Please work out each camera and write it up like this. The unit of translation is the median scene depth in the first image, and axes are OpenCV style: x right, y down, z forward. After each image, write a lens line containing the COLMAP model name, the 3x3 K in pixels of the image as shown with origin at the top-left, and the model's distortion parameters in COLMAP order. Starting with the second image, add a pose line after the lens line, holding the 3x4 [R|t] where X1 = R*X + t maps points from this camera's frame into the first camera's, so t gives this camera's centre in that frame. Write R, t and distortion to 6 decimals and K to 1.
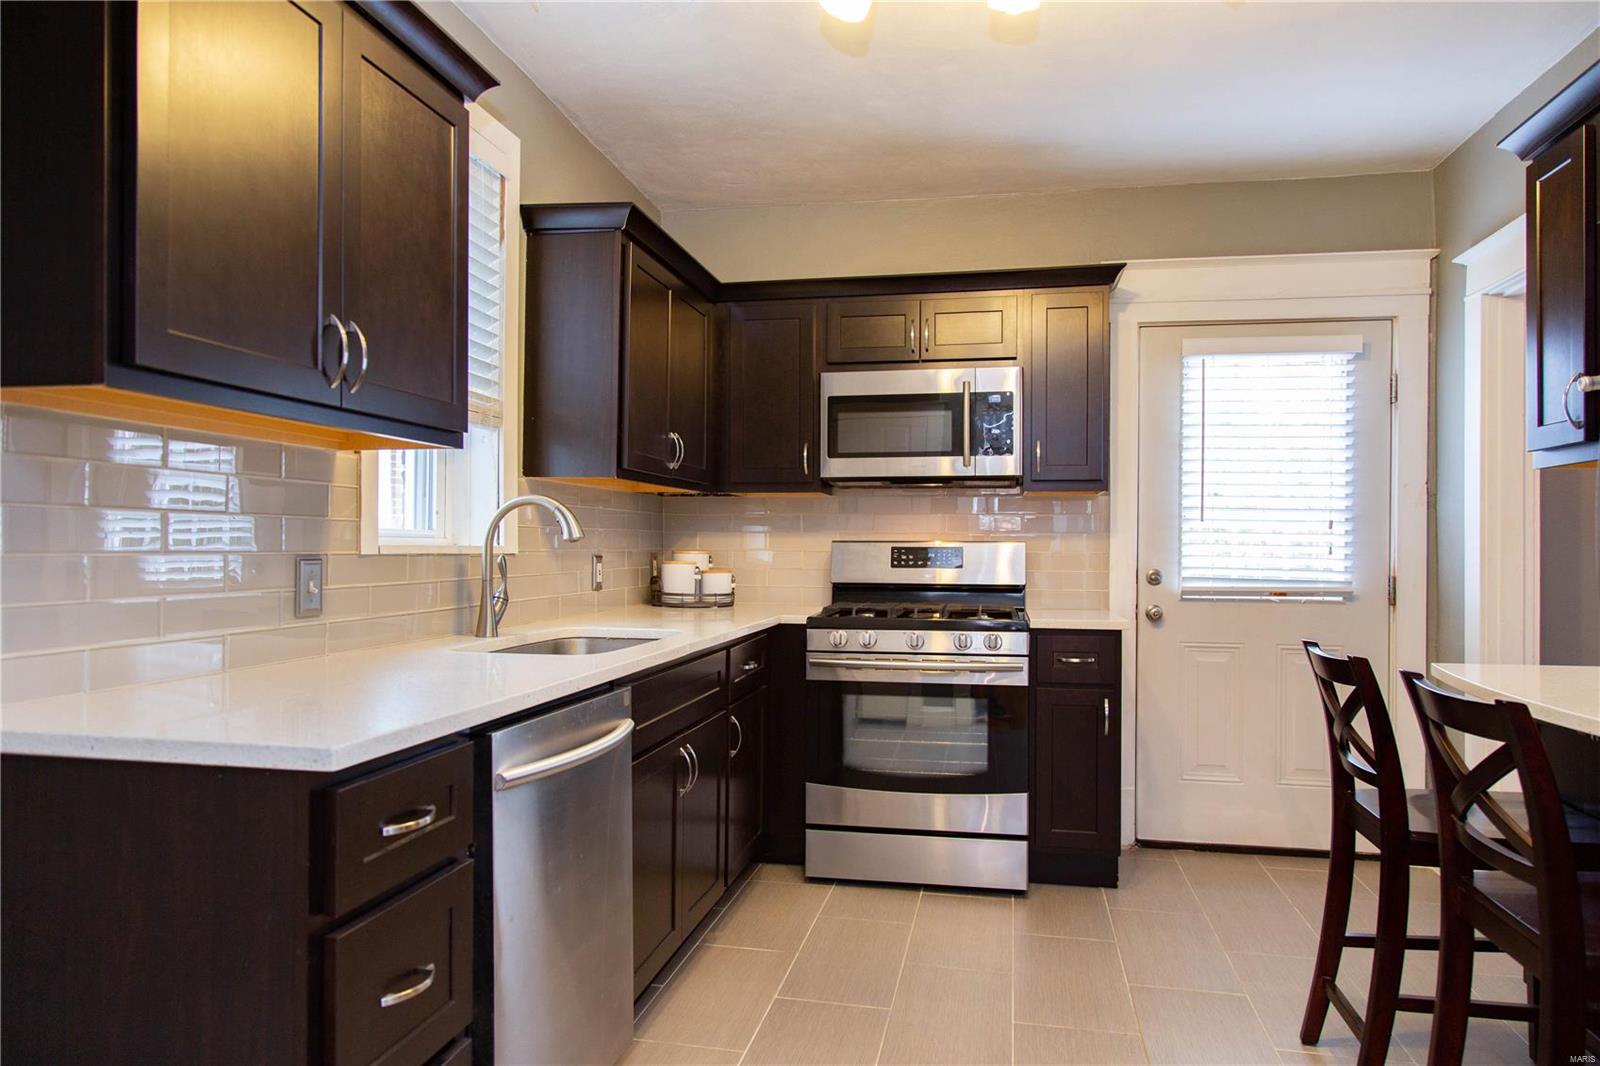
lens RADIAL K [[1054.8, 0, 804.3], [0, 1054.8, 541.1], [0, 0, 1]] dist [0.020735, 0.005687]
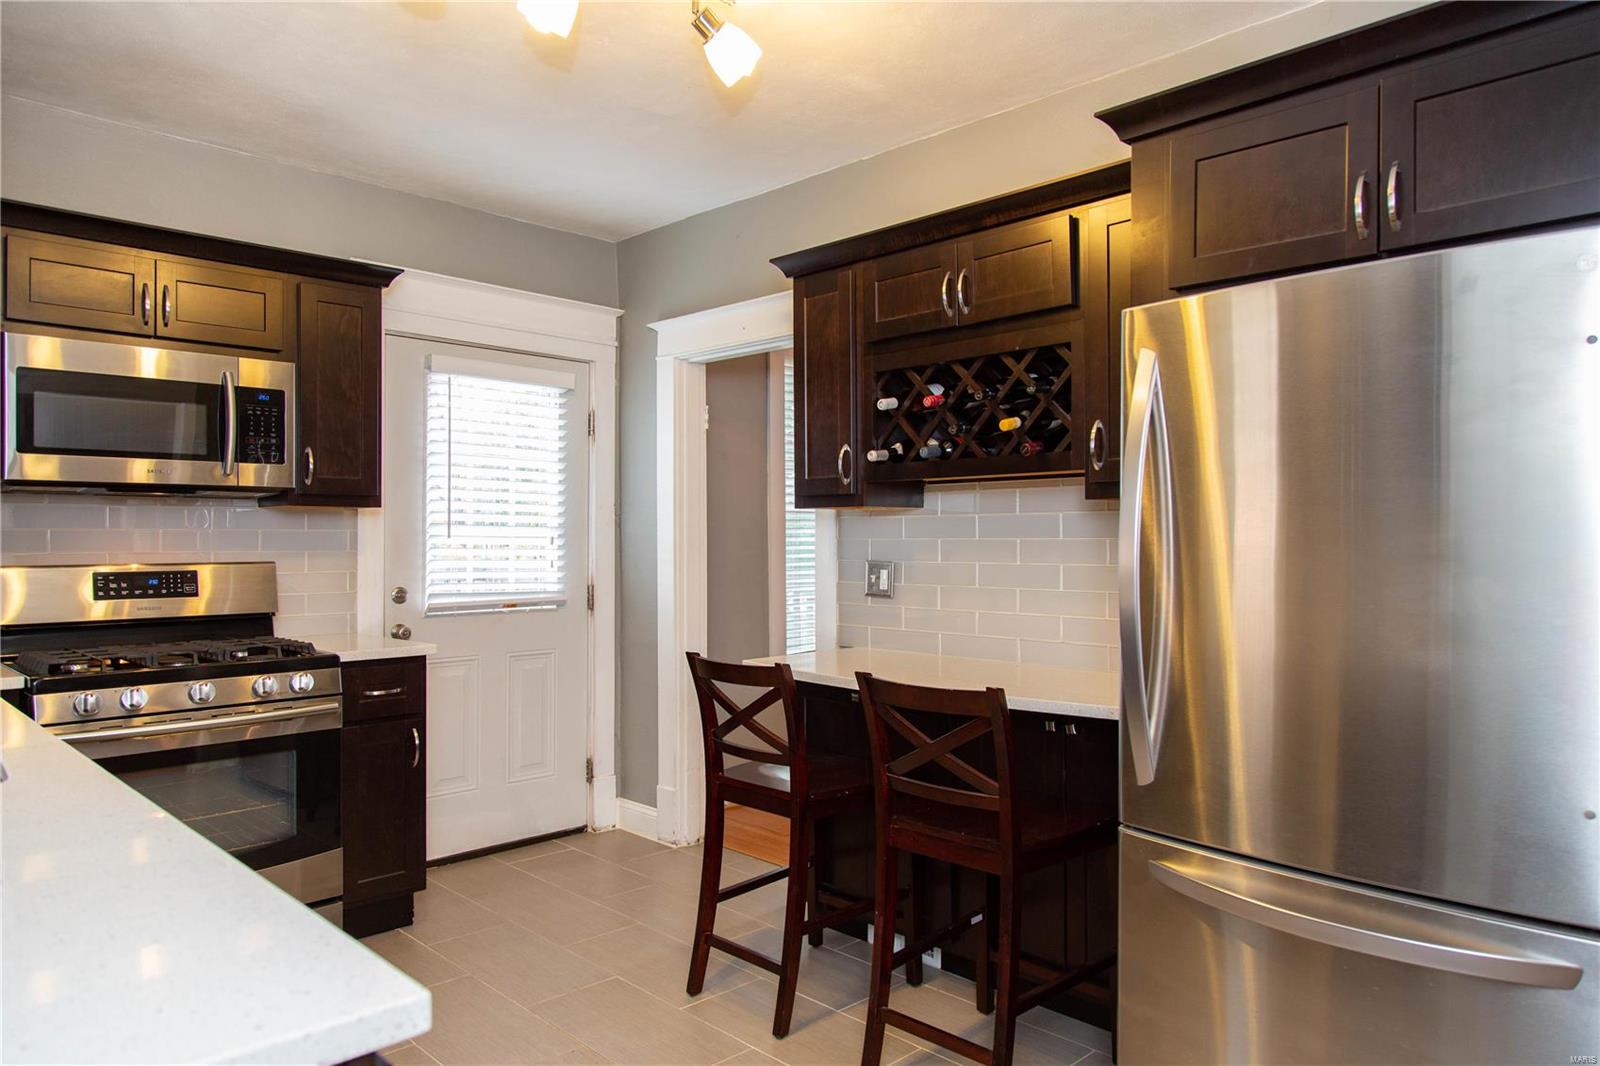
lens RADIAL K [[1056.2, 0, 802.2], [0, 1056.2, 538.0], [0, 0, 1]] dist [0.003556, 0.002222]
pose [[0.576707, -0.005529, 0.816933, -0.266173], [0.001584, 0.999983, 0.005650, -0.025000], [-0.816950, -0.001965, 0.576706, 0.153590]]
